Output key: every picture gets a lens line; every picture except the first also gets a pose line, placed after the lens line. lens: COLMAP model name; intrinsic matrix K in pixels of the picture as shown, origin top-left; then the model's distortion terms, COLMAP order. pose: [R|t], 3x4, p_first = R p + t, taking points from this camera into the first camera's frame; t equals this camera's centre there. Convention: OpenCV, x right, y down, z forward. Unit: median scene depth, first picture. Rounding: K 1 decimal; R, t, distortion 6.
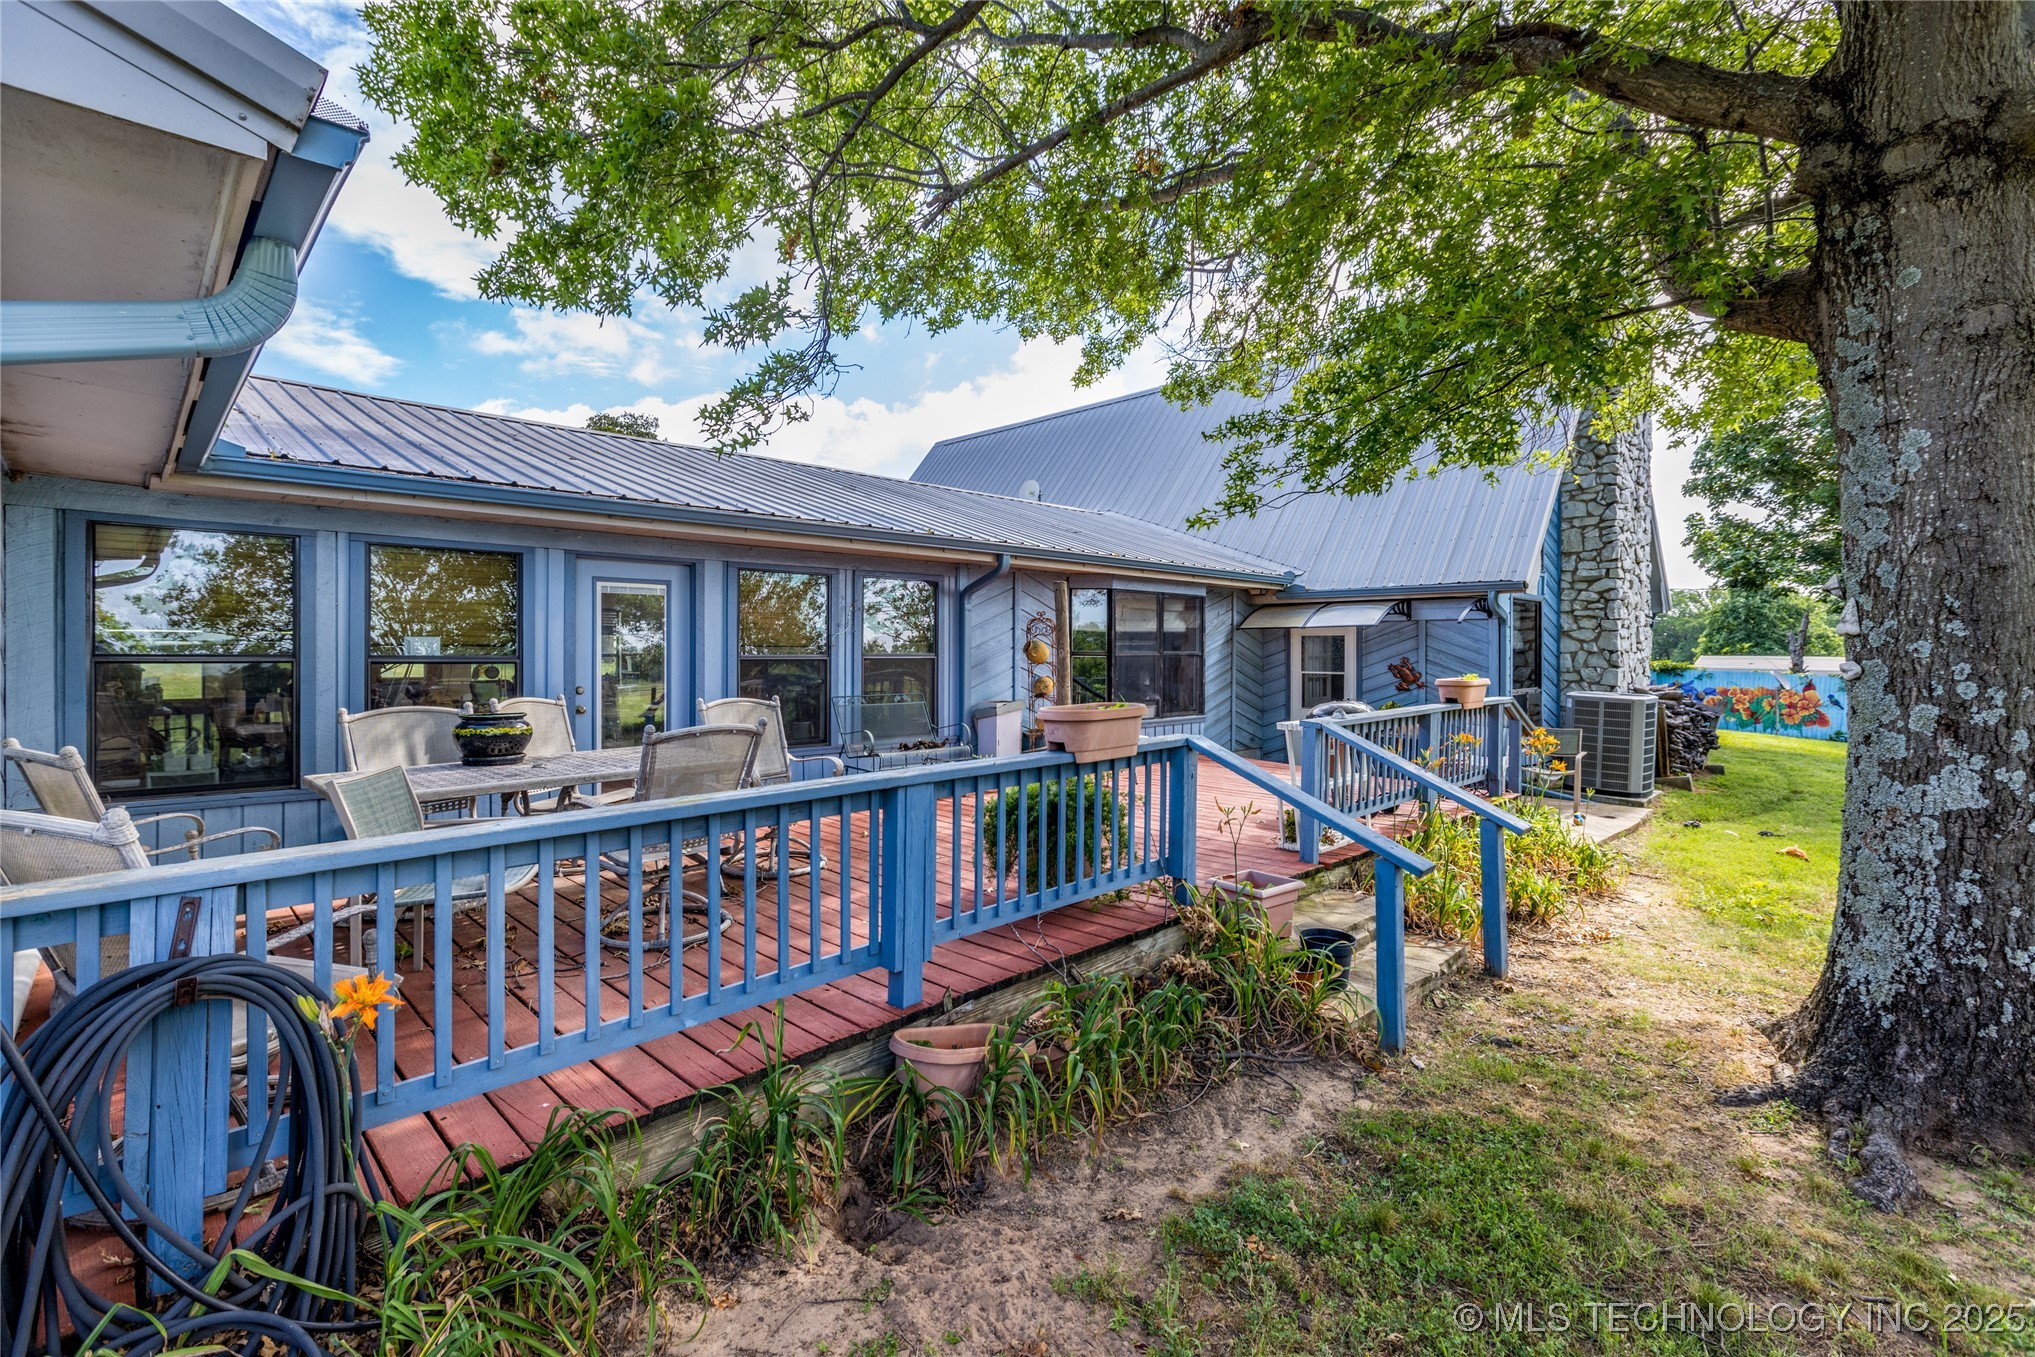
lens RADIAL K [[910.1, 0, 1008.4], [0, 910.1, 665.9], [0, 0, 1]] dist [-0.001445, -0.000263]
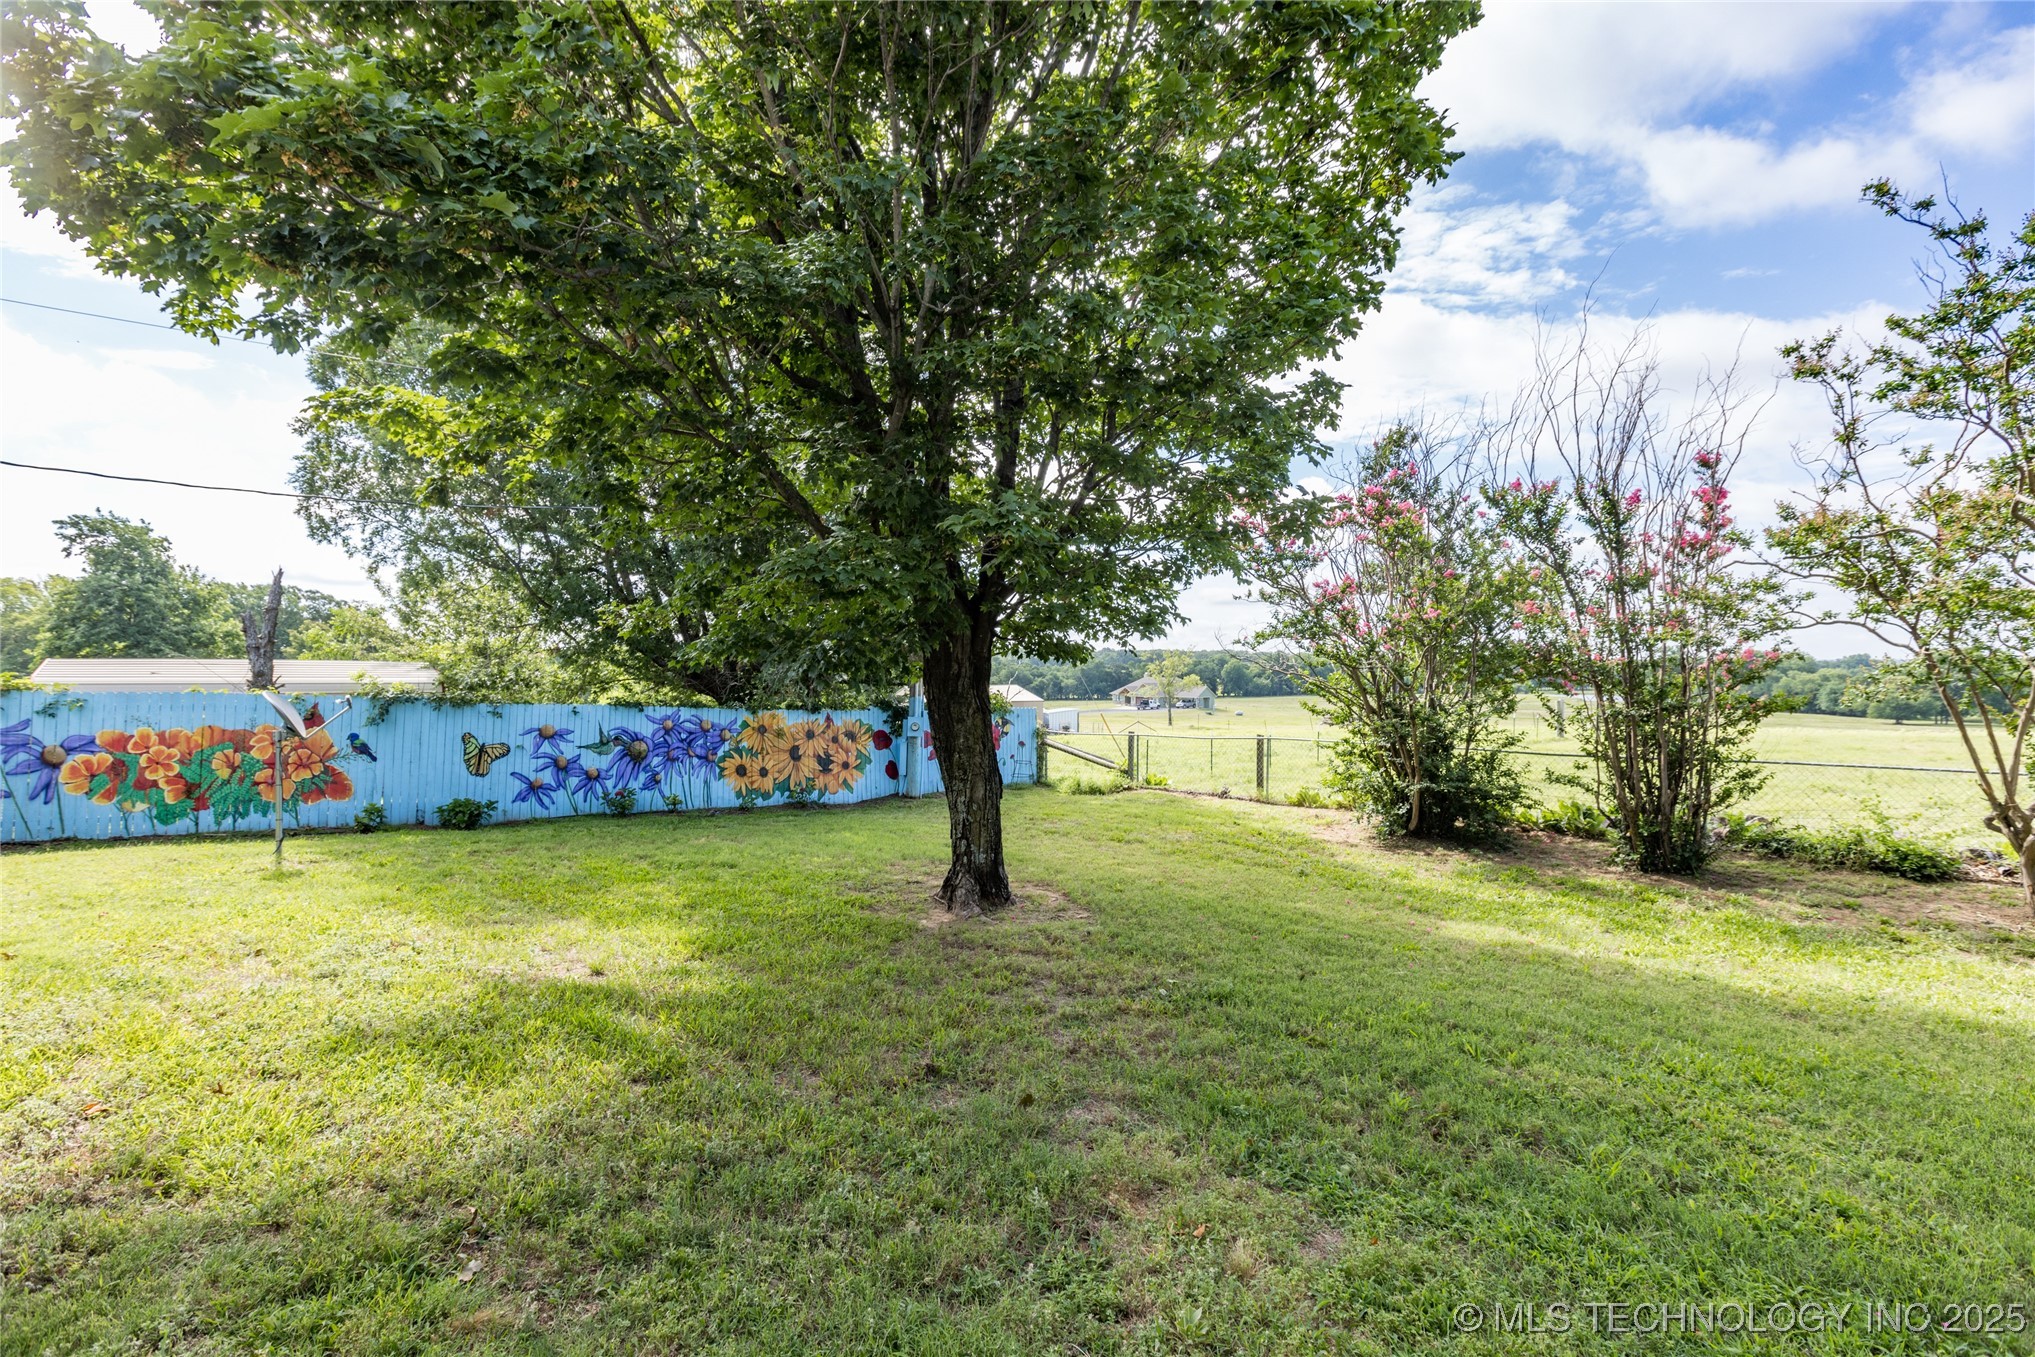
lens RADIAL K [[910.1, 0, 1008.4], [0, 910.1, 665.9], [0, 0, 1]] dist [-0.001445, -0.000263]
pose [[0.101308, -0.005599, 0.994839, 0.441145], [0.012978, 0.999907, 0.004306, -0.002877], [-0.994770, 0.012475, 0.101371, 0.585996]]
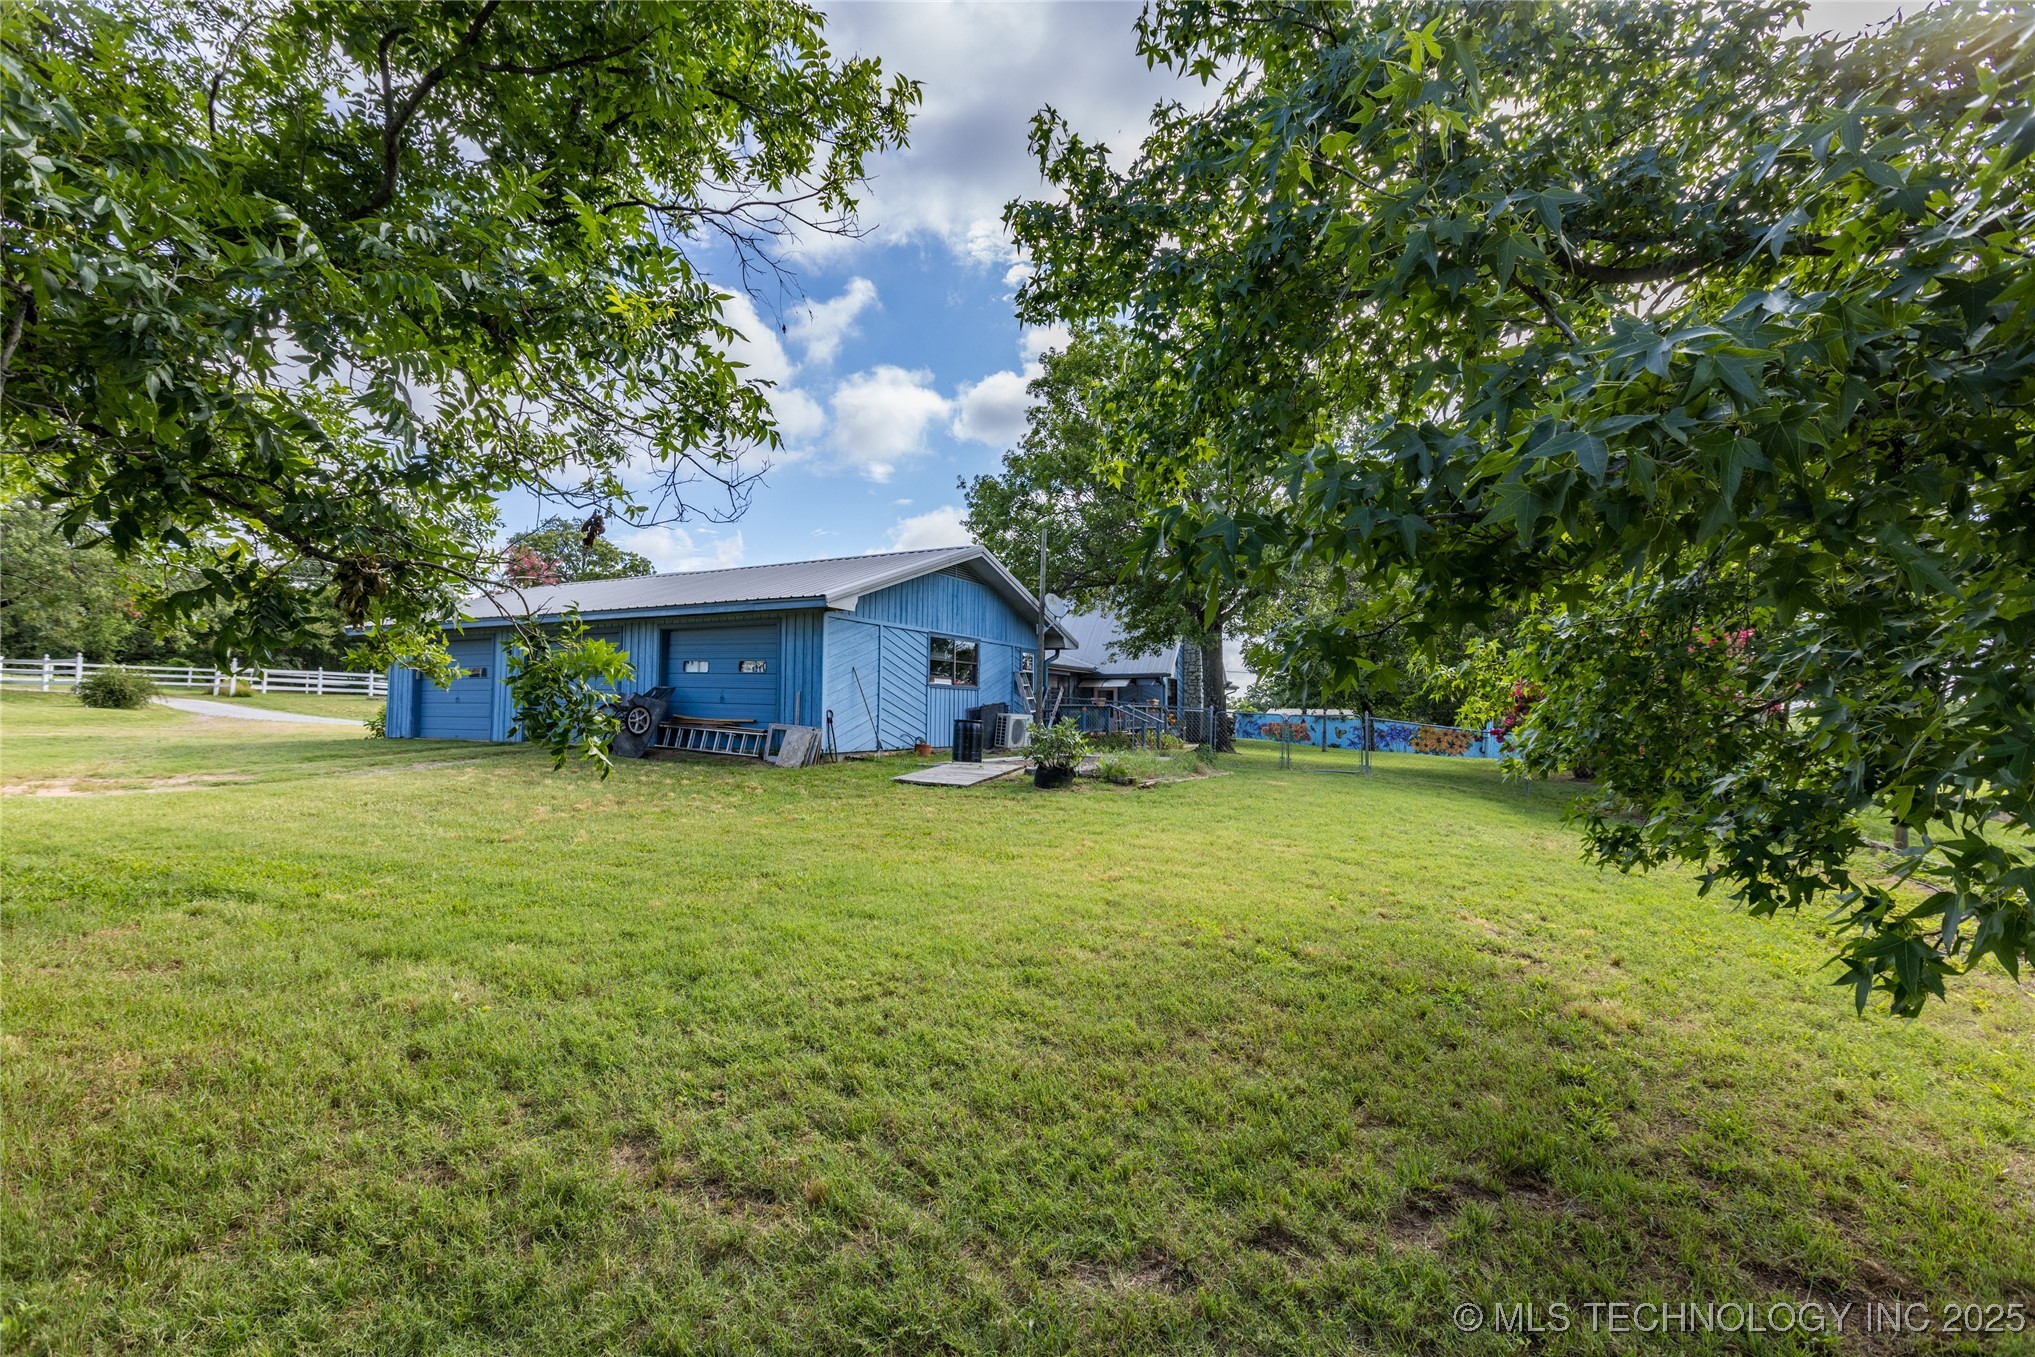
lens RADIAL K [[910.1, 0, 1008.4], [0, 910.1, 665.9], [0, 0, 1]] dist [-0.001445, -0.000263]
pose [[0.949710, 0.024043, 0.312205, -0.710198], [-0.002456, 0.997589, -0.069353, 0.075858], [-0.313120, 0.065099, 0.947480, -1.357386]]
